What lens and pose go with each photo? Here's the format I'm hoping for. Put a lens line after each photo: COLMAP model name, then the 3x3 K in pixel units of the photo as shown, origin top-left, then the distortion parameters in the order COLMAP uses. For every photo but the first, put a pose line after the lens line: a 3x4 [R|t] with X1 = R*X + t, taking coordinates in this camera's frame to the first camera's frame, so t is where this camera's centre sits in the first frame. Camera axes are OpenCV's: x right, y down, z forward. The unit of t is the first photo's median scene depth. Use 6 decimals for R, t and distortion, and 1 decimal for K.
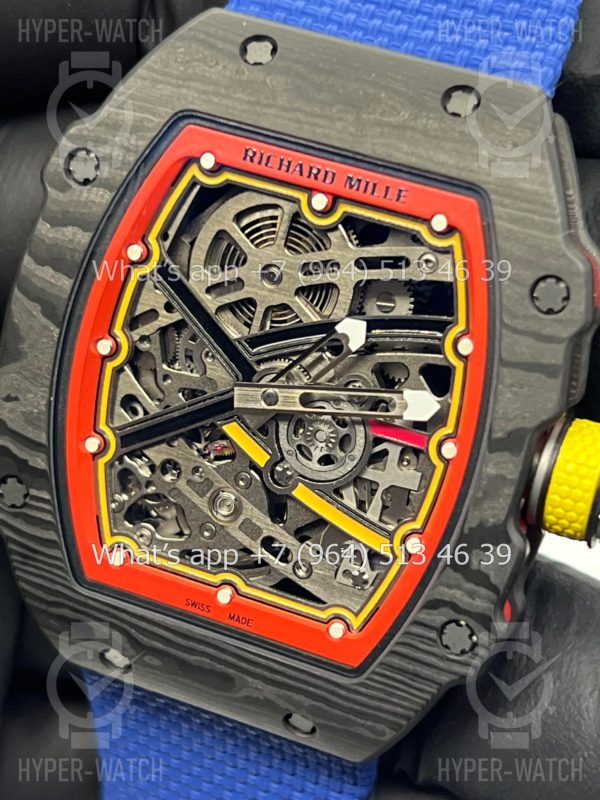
lens RADIAL K [[1895.2, 0, 300.0], [0, 1895.2, 400.0], [0, 0, 1]] dist [0.200031, -0.060861]
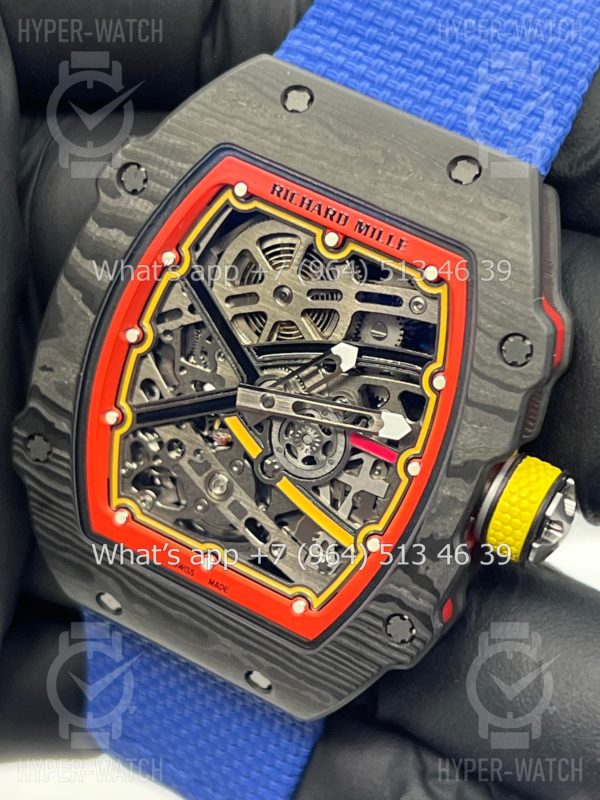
lens RADIAL K [[1895.2, 0, 300.0], [0, 1895.2, 400.0], [0, 0, 1]] dist [0.200031, -0.060861]
pose [[0.990692, 0.133040, -0.028795, 0.036541], [-0.131386, 0.989900, 0.053246, -0.065326], [0.035589, -0.048967, 0.998166, -0.147345]]
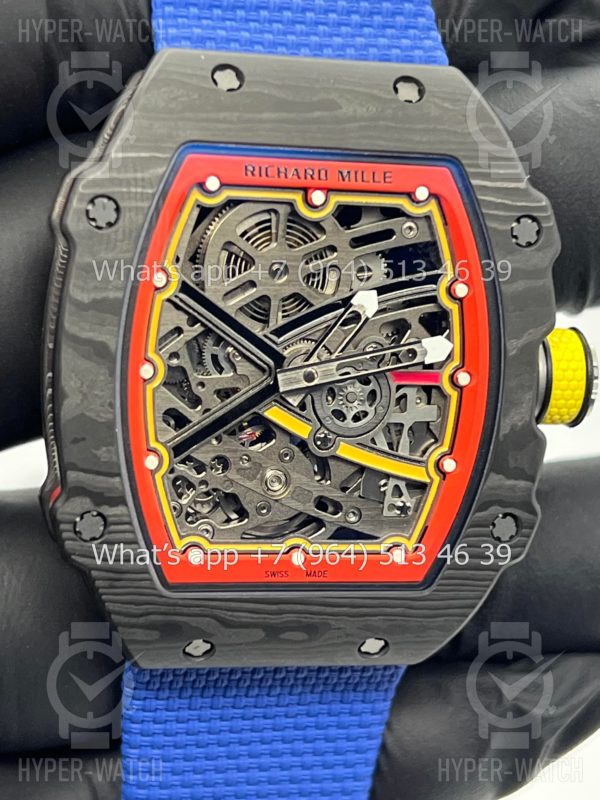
lens RADIAL K [[1895.2, 0, 300.0], [0, 1895.2, 400.0], [0, 0, 1]] dist [0.200031, -0.060861]
pose [[0.833116, -0.252607, 0.492045, -0.581633], [0.246934, 0.965906, 0.077778, -0.076582], [-0.494916, 0.056705, 0.867089, 0.017639]]
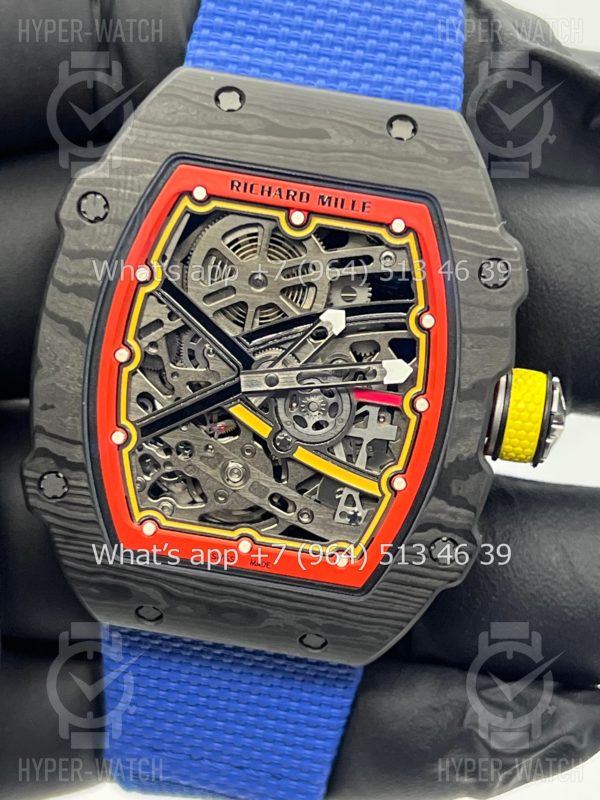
lens RADIAL K [[1895.2, 0, 300.0], [0, 1895.2, 400.0], [0, 0, 1]] dist [0.200031, -0.060861]
pose [[0.962697, -0.119321, 0.242850, -0.296302], [0.116934, 0.992843, 0.024275, -0.016105], [-0.244009, 0.005028, 0.969760, -0.194363]]
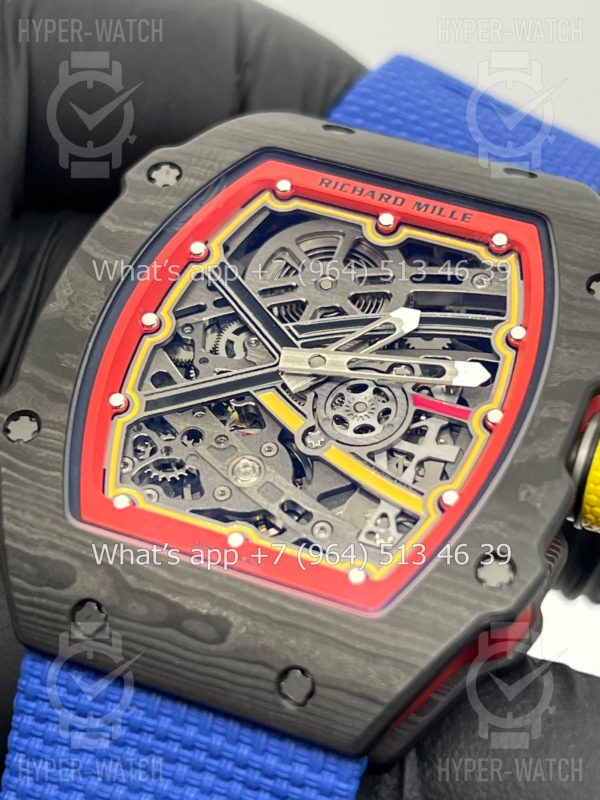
lens RADIAL K [[1895.2, 0, 300.0], [0, 1895.2, 400.0], [0, 0, 1]] dist [0.200031, -0.060861]
pose [[0.966116, 0.231317, 0.114510, -0.134400], [-0.102286, 0.750448, -0.652966, 0.667988], [-0.236976, 0.619128, 0.748681, 0.261255]]
